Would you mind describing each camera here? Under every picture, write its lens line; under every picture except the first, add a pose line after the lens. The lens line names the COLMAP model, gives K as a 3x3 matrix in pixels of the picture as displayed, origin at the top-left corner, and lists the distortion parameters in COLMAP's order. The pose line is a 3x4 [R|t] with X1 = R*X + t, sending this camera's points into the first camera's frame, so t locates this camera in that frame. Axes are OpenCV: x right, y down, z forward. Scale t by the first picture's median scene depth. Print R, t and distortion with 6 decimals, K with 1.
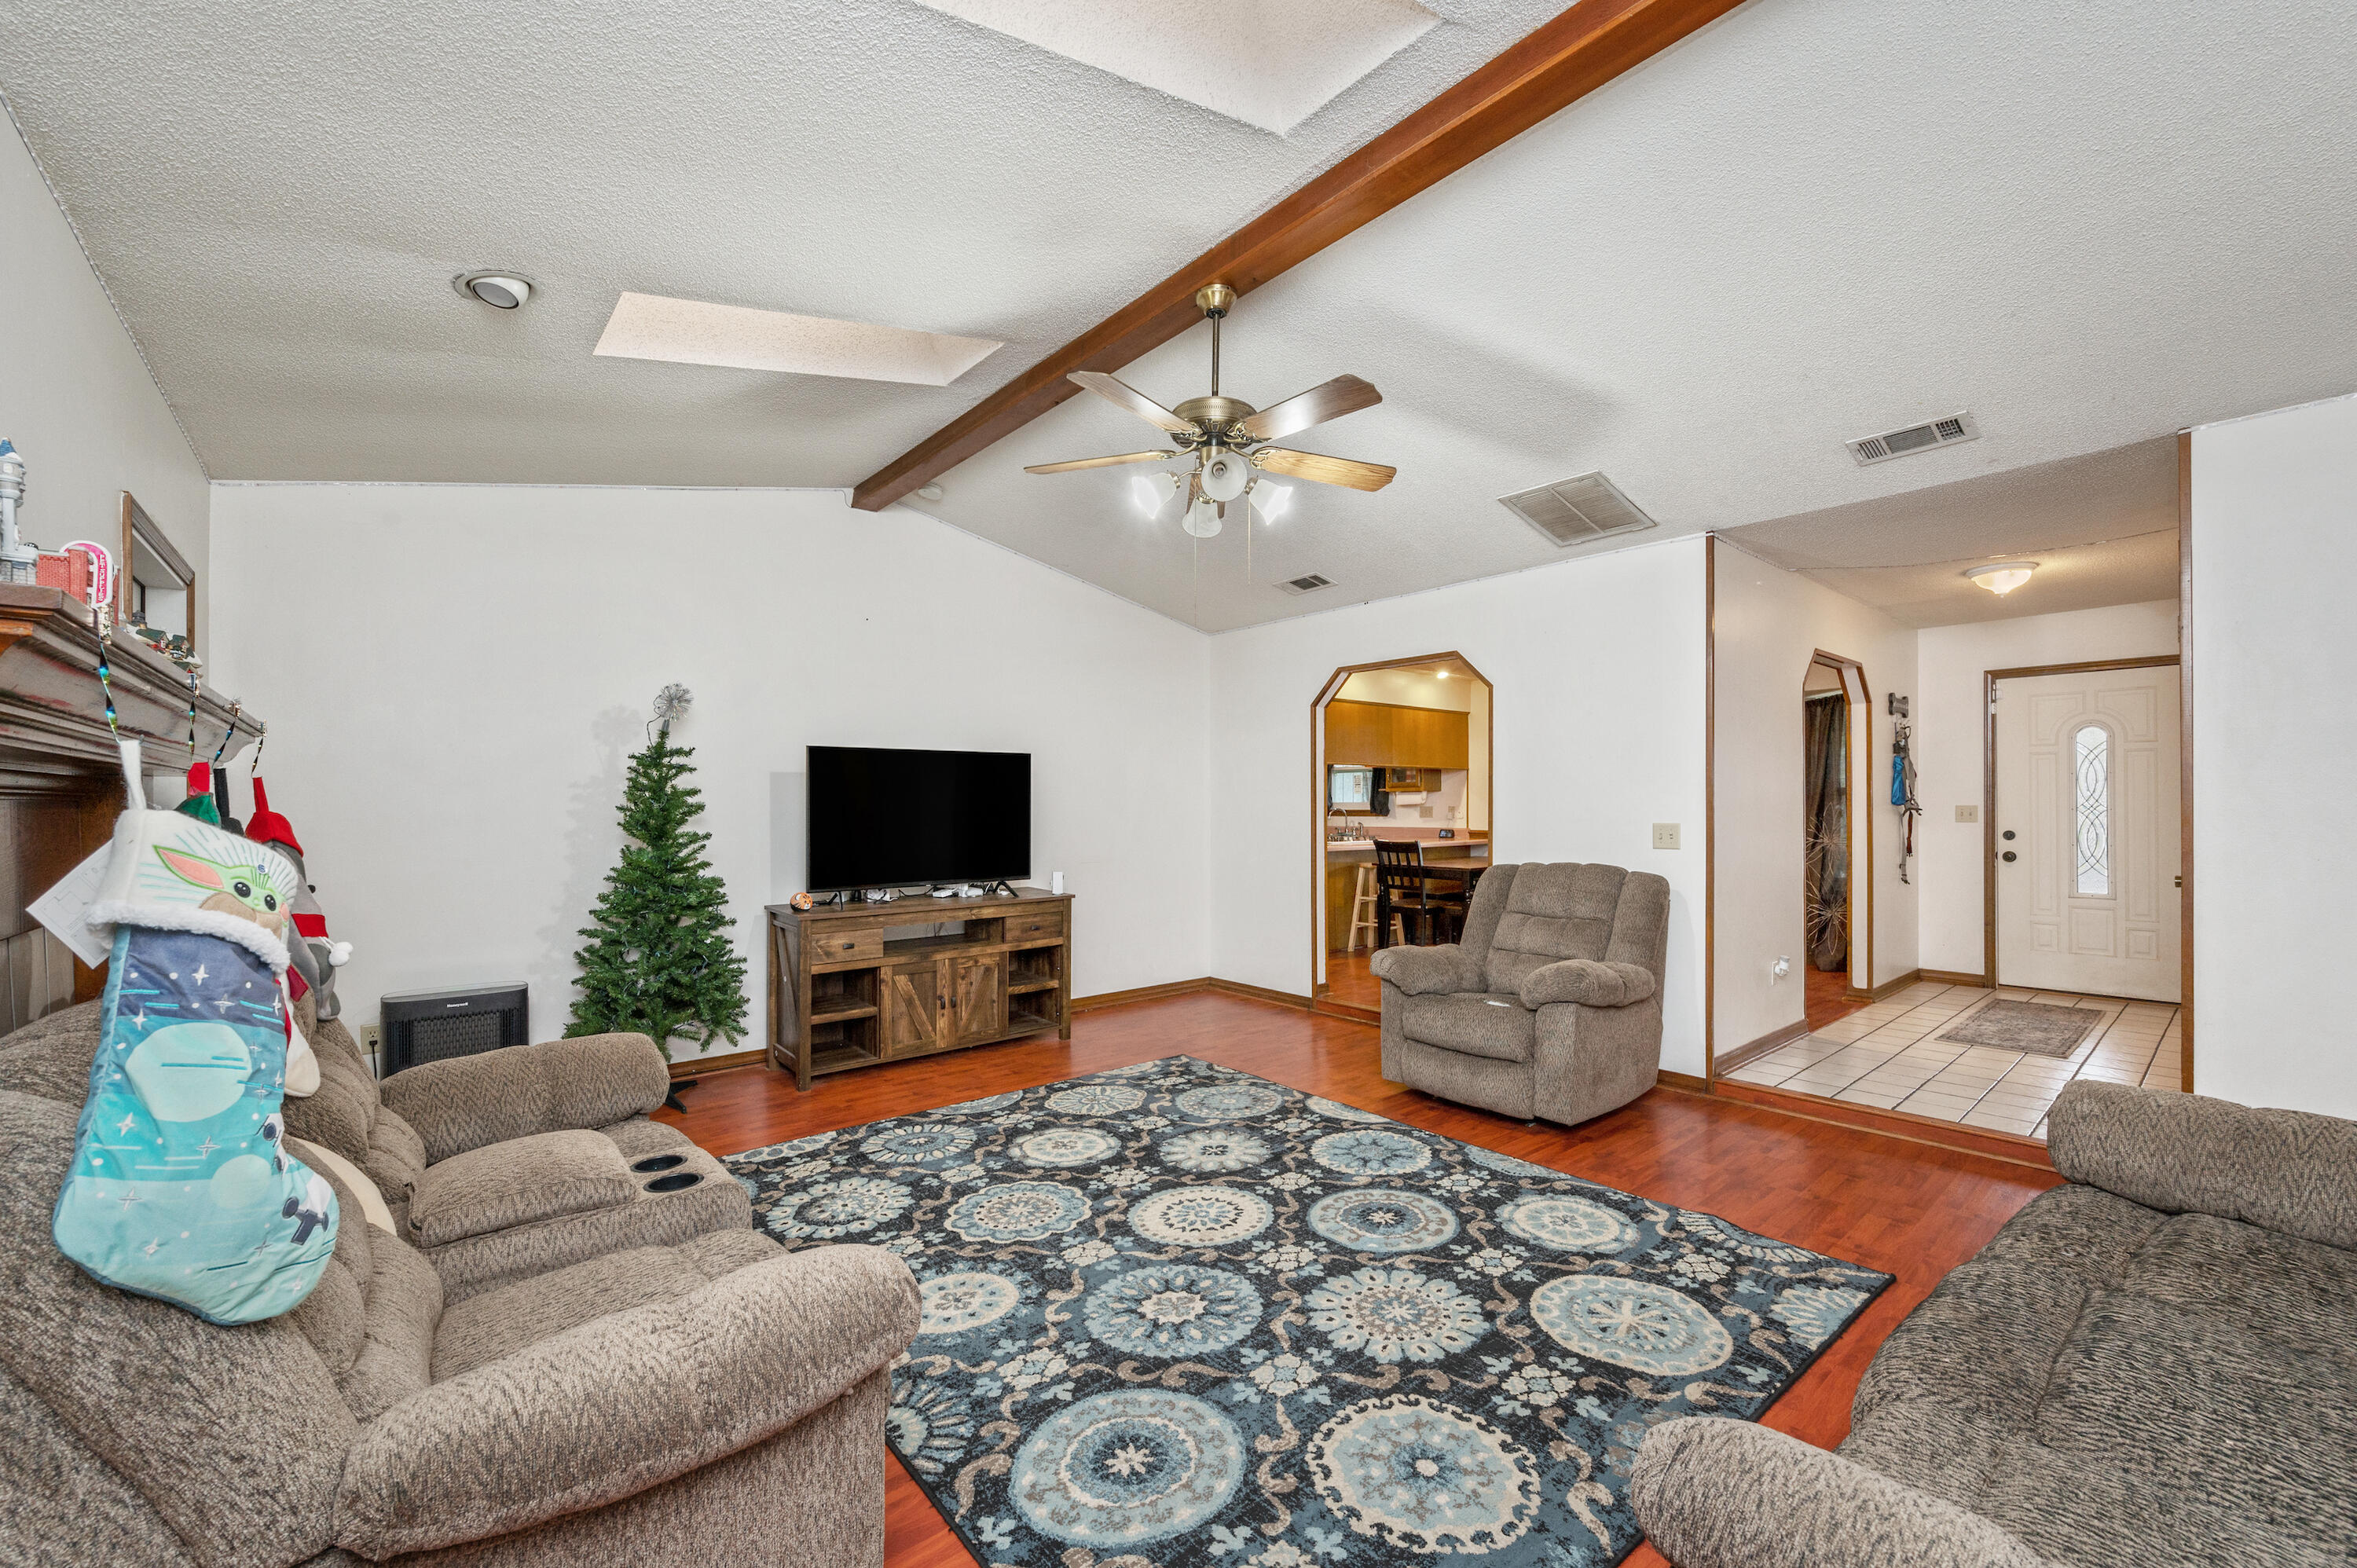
lens RADIAL K [[945.3, 0, 1161.6], [0, 945.3, 804.9], [0, 0, 1]] dist [-0.002047, -0.000546]
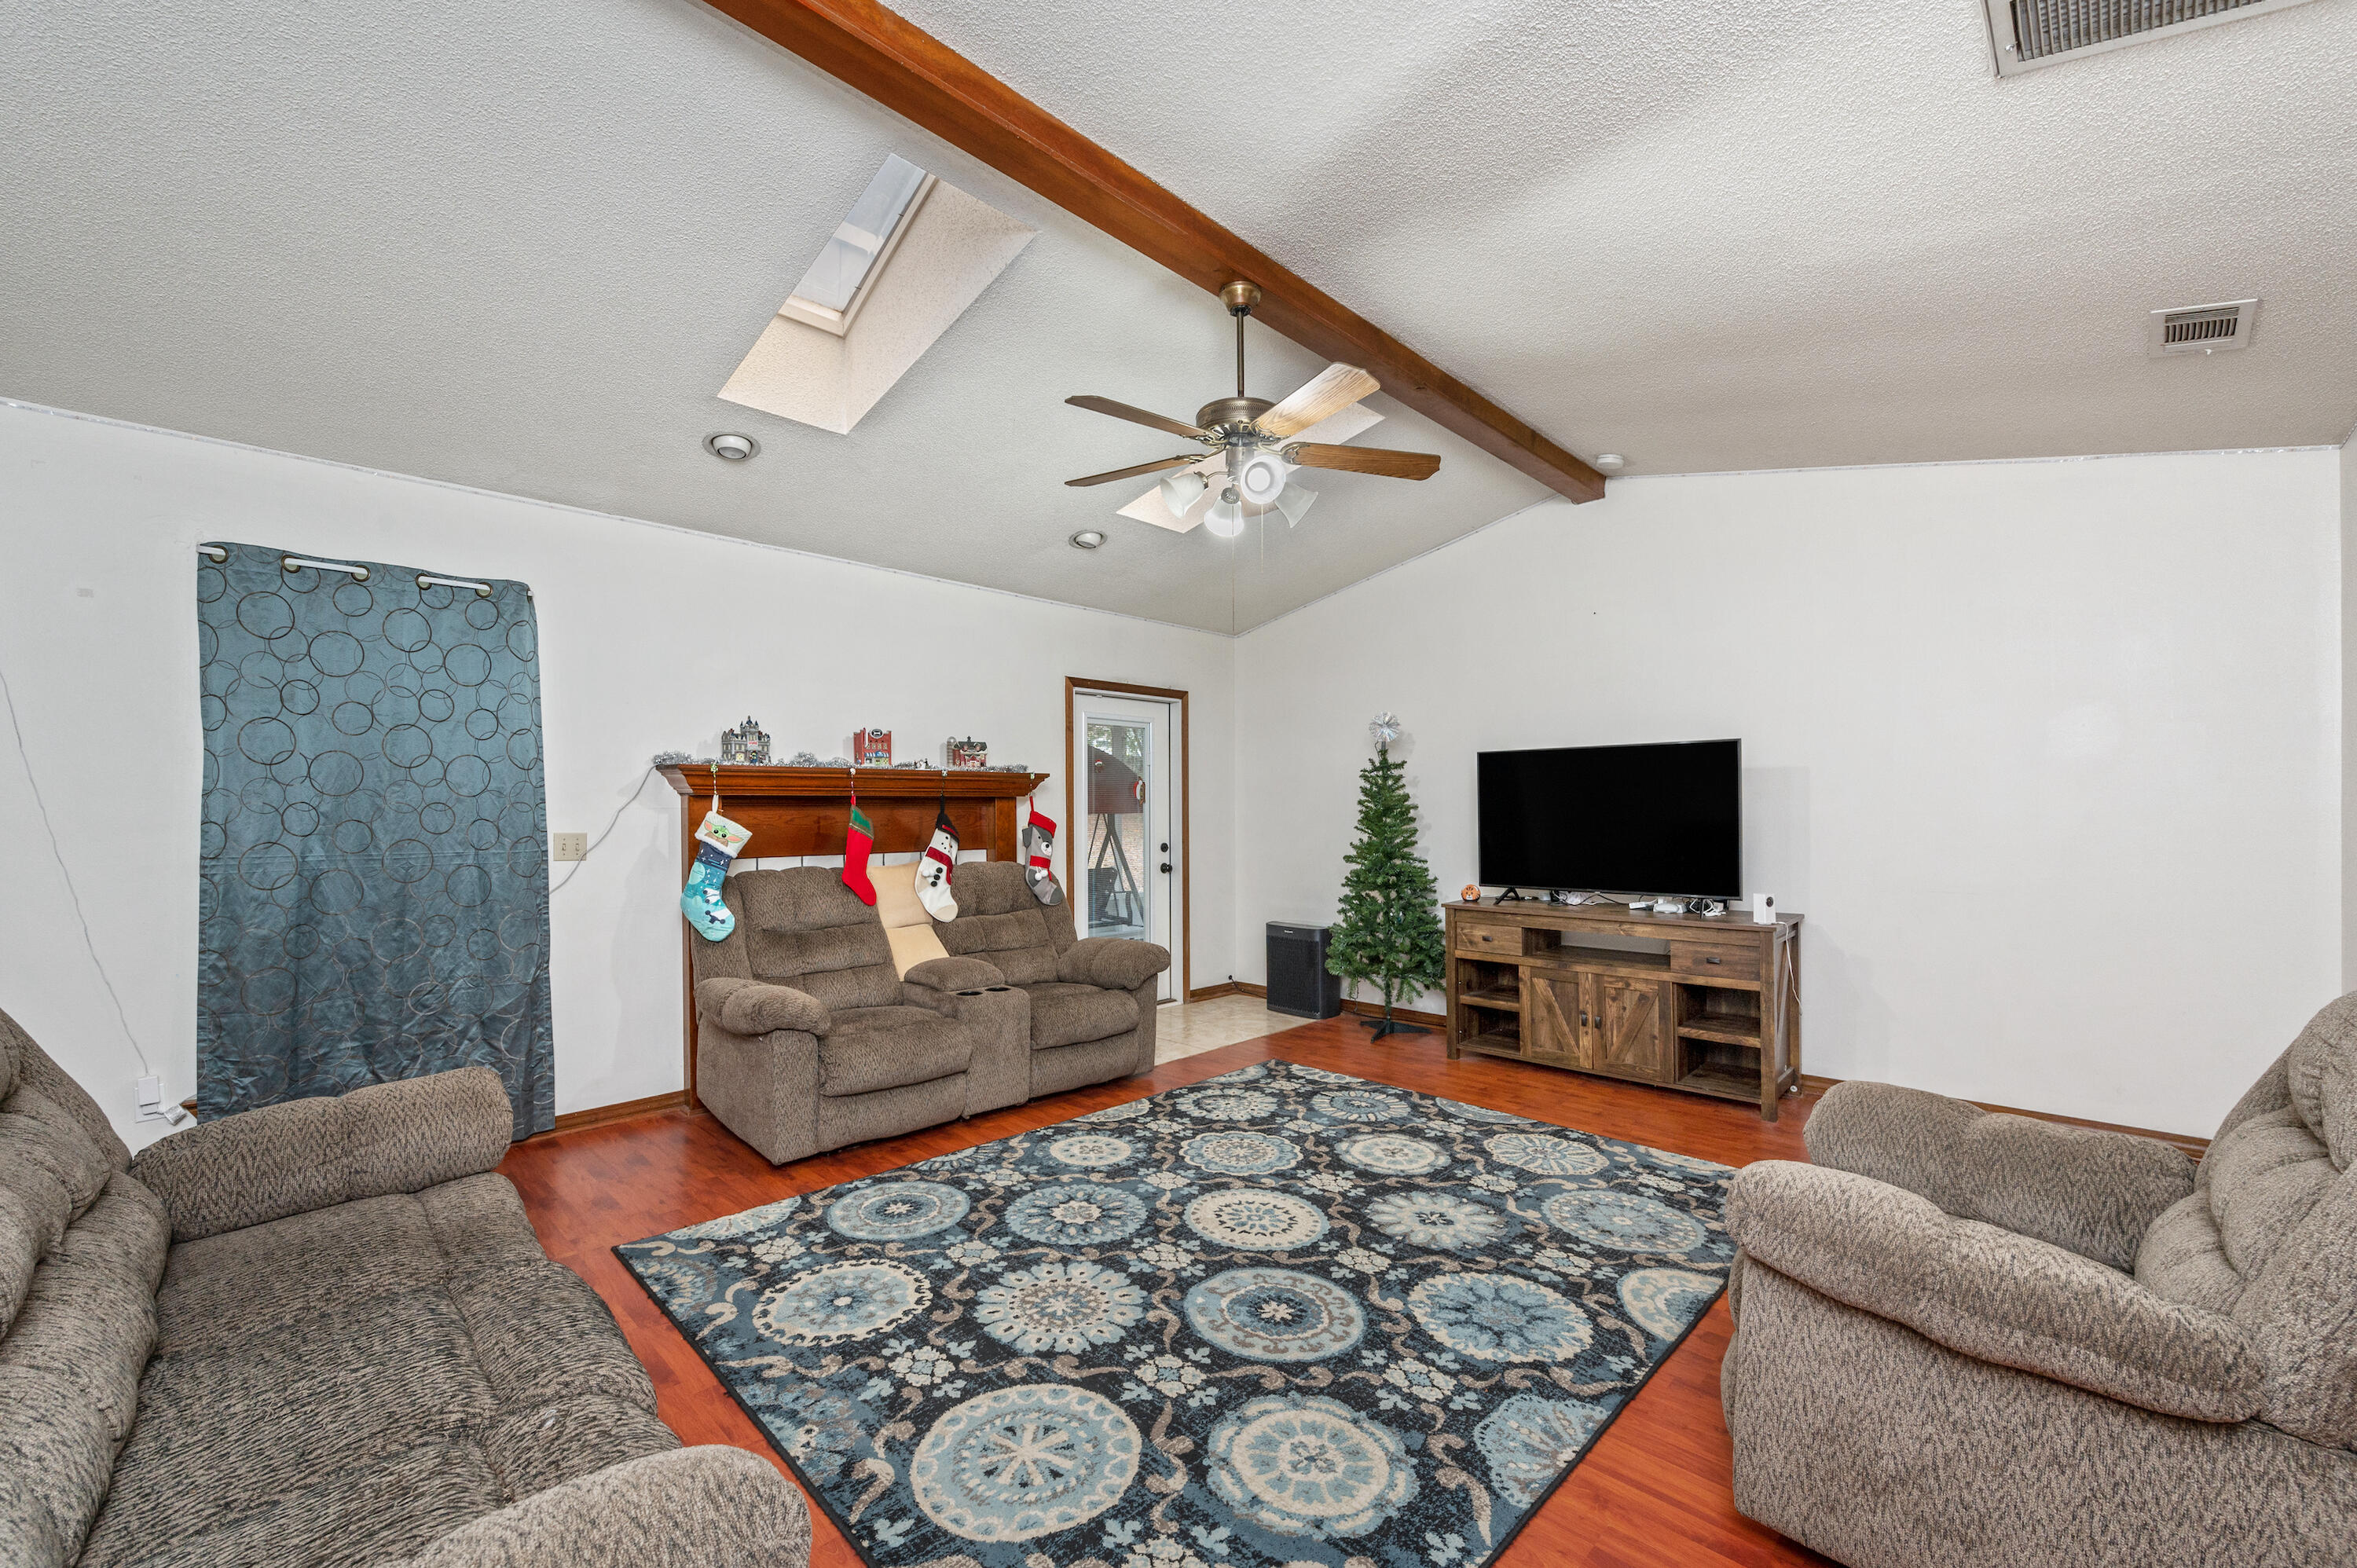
lens RADIAL K [[945.3, 0, 1203.2], [0, 945.3, 814.2], [0, 0, 1]] dist [-0.002047, -0.000546]
pose [[0.110823, 0.007432, -0.993812, 0.931123], [0.004718, 0.999957, 0.008004, -0.001421], [0.993829, -0.005576, 0.110783, 0.759835]]
